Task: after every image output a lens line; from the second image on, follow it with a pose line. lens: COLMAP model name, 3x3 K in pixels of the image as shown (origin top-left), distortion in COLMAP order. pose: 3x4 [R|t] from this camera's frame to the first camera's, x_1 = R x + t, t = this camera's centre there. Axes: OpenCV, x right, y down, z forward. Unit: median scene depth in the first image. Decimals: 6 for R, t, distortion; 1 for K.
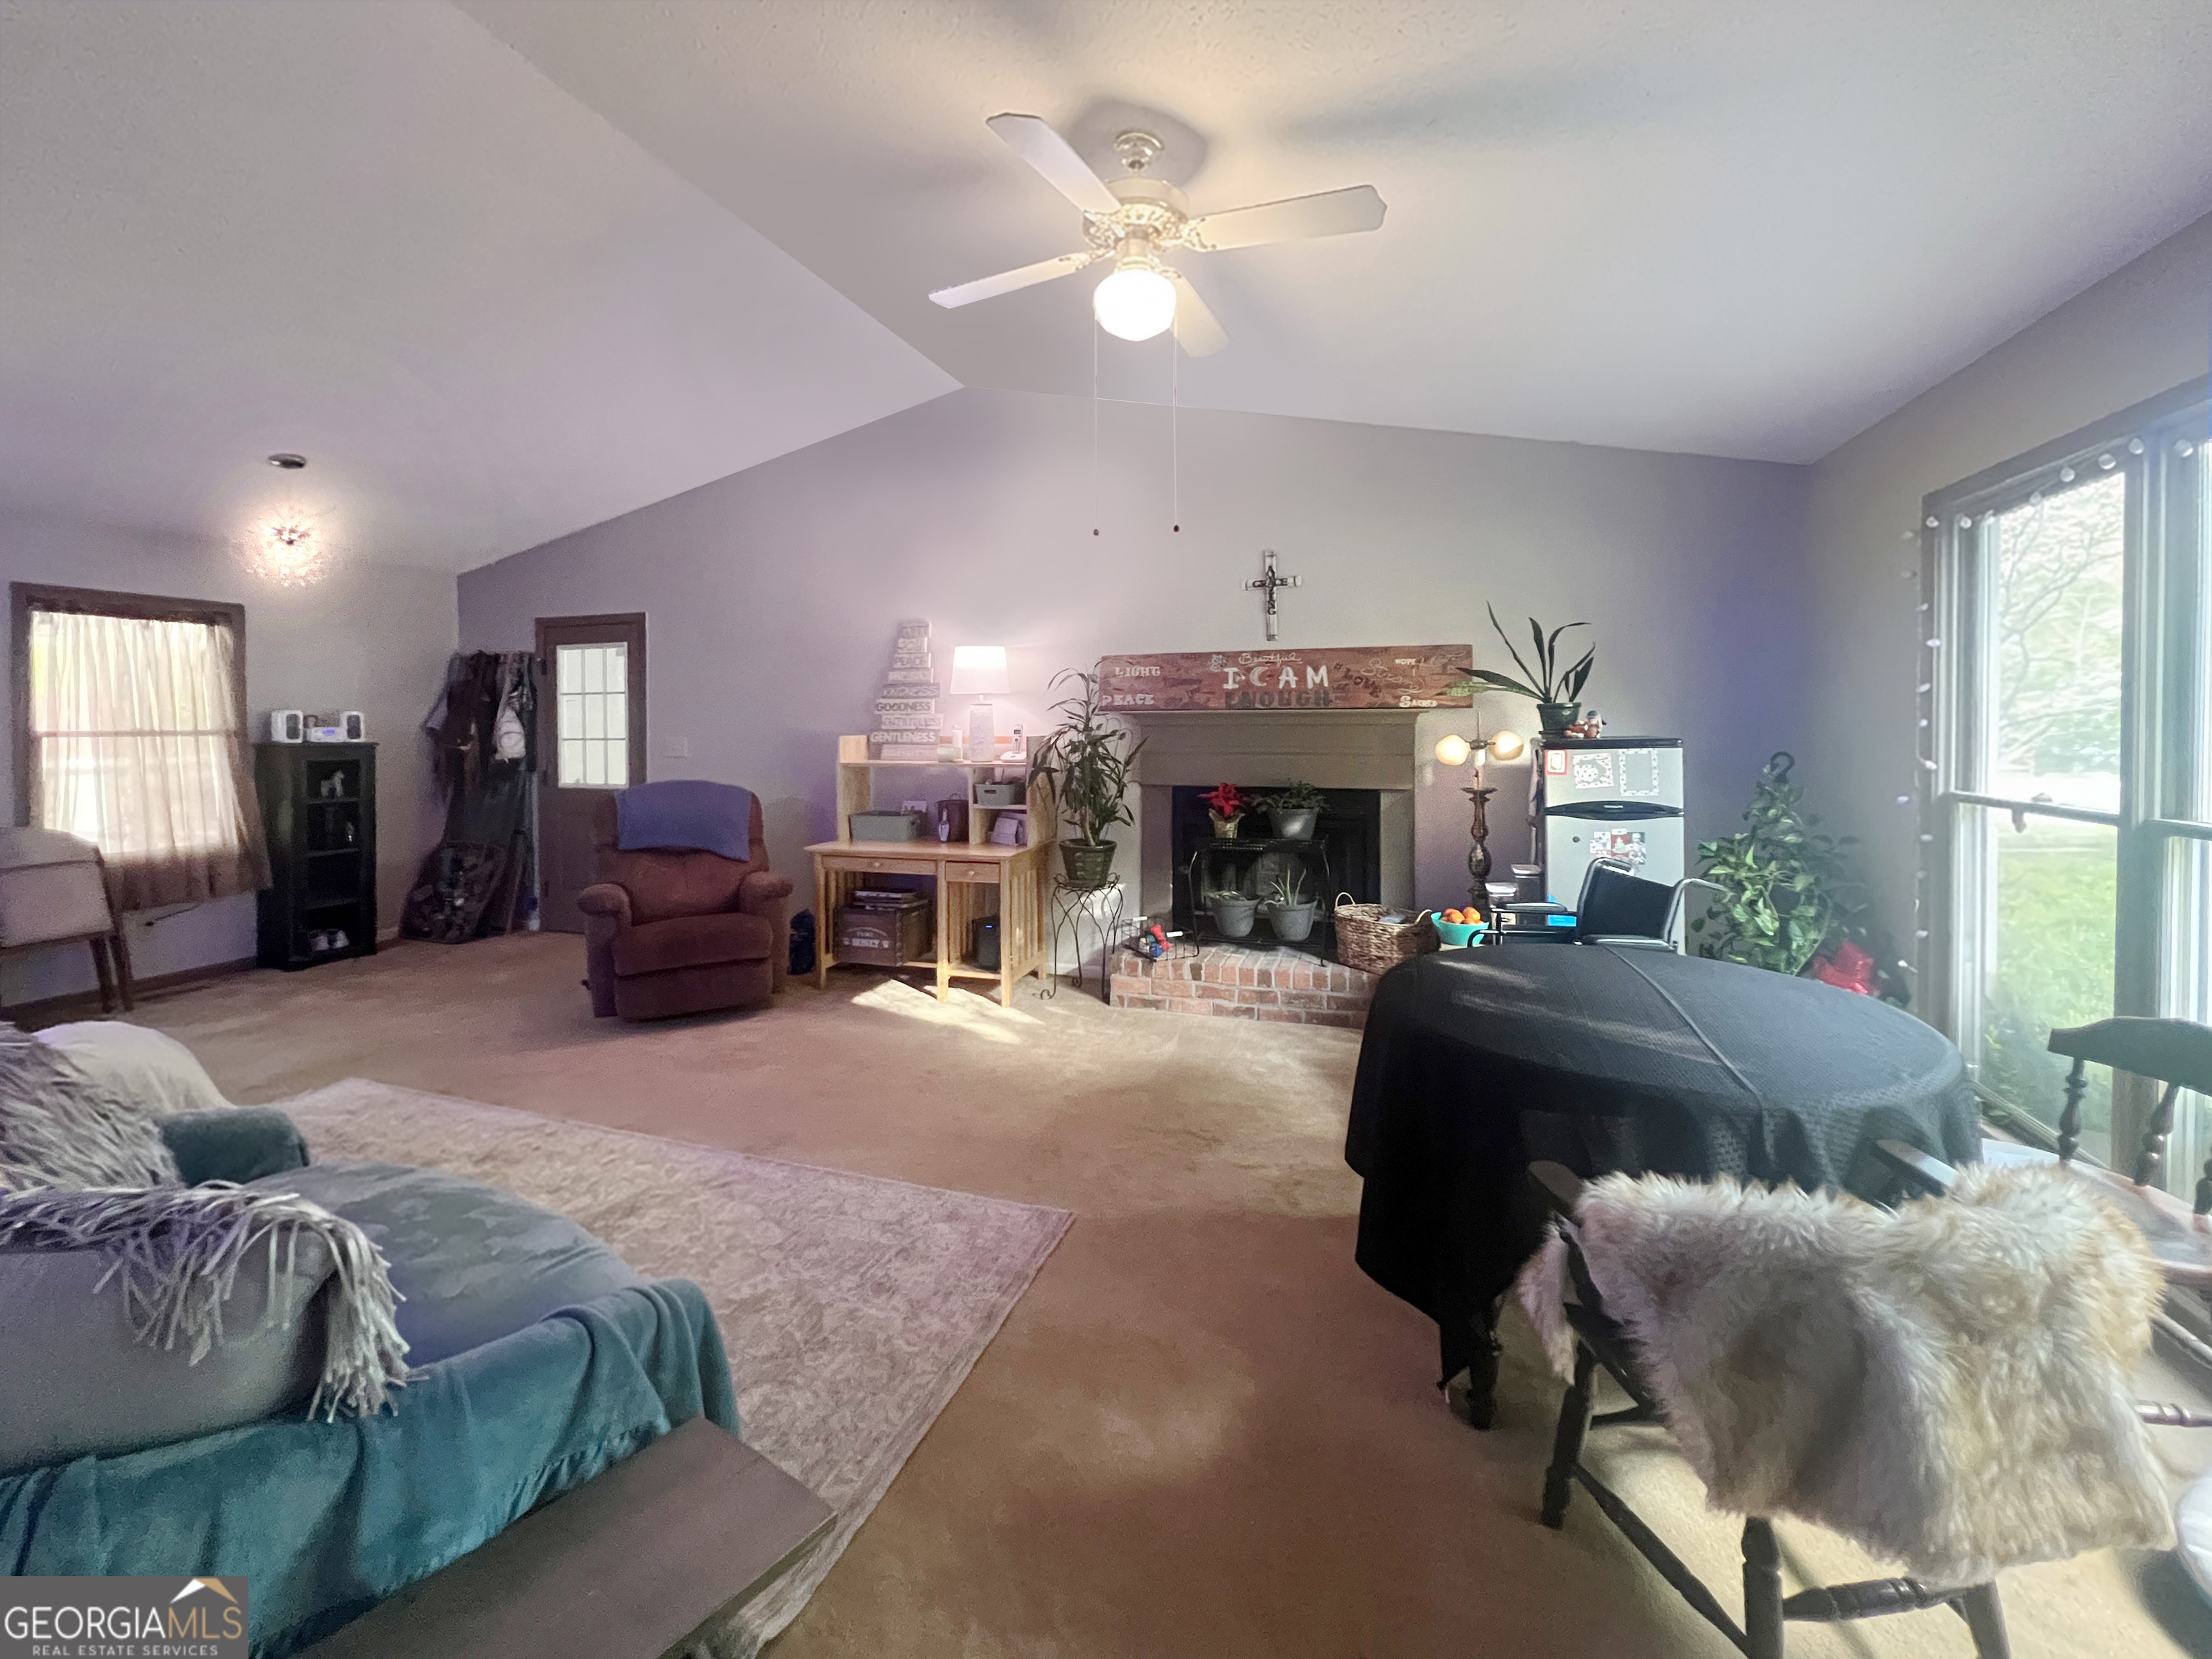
lens RADIAL K [[911.2, 0, 1101.2], [0, 911.2, 749.2], [0, 0, 1]] dist [-0.001128, -0.000152]
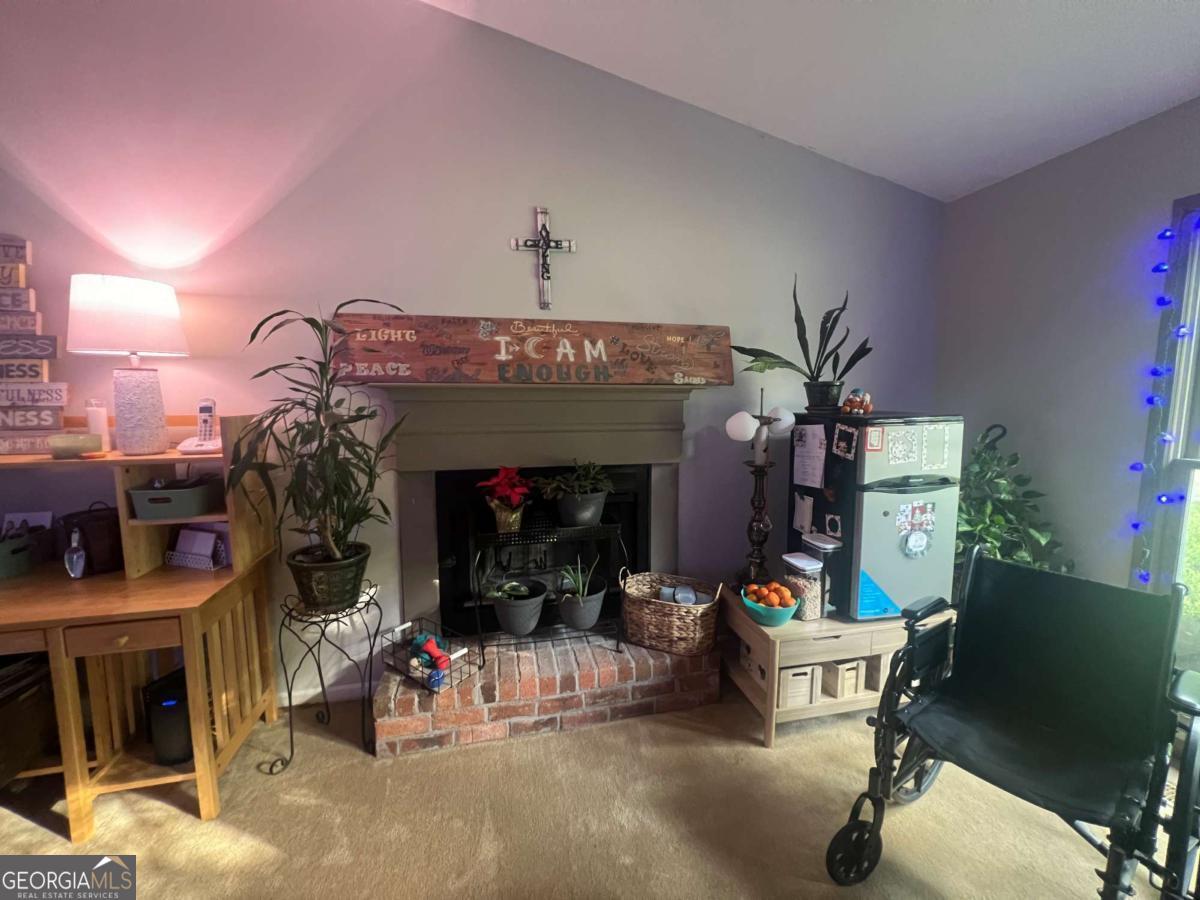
lens RADIAL K [[484.9, 0, 600.0], [0, 484.9, 450.0], [0, 0, 1]] dist [-0.000642, -0.000044]
pose [[0.856780, -0.050645, 0.513189, -0.025948], [0.011042, 0.996739, 0.079930, -0.015649], [-0.515564, -0.062816, 0.854546, 0.549785]]
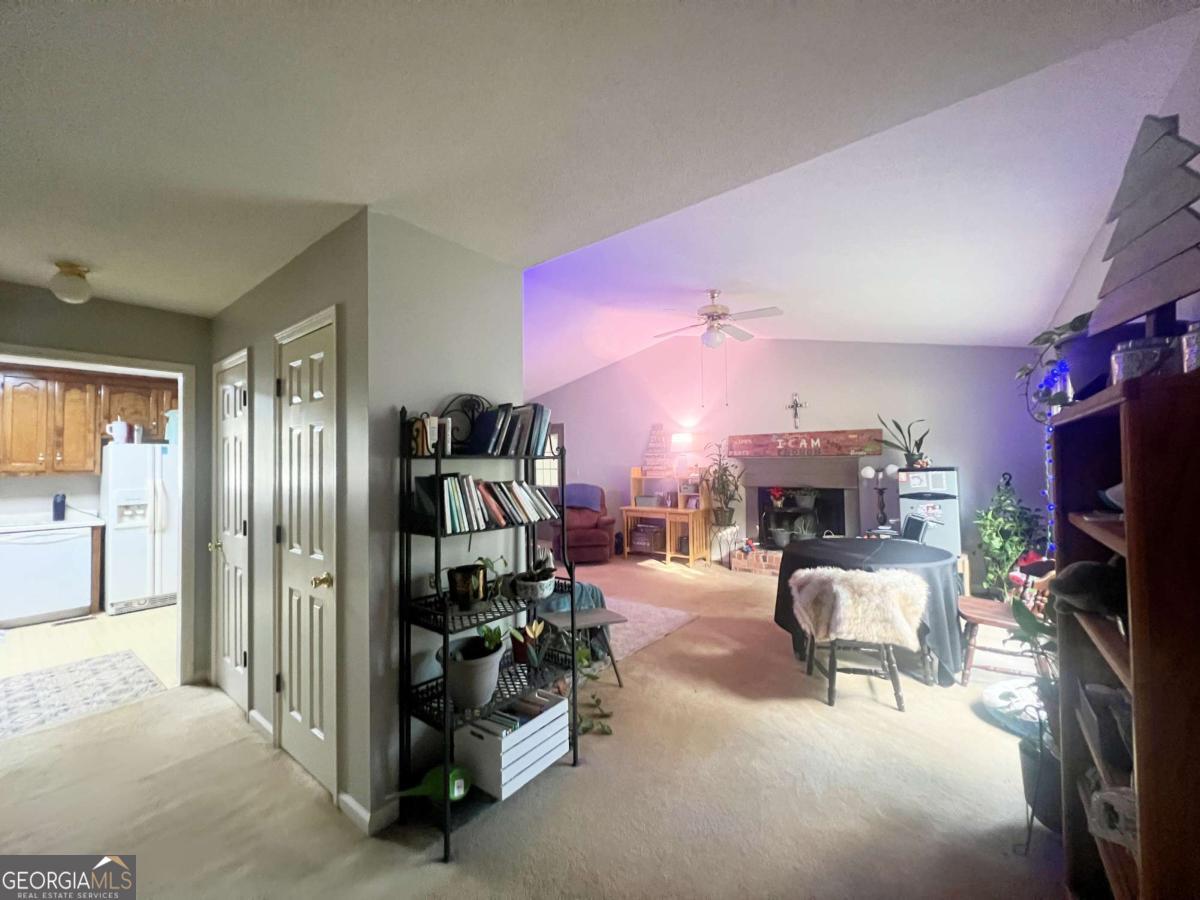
lens RADIAL K [[480.0, 0, 600.0], [0, 480.0, 450.0], [0, 0, 1]] dist [-0.000814, 0.000002]
pose [[0.938624, -0.017565, -0.344495, 0.134408], [0.000561, 0.998779, -0.049398, 0.004014], [0.344942, 0.046173, 0.937488, -0.428482]]
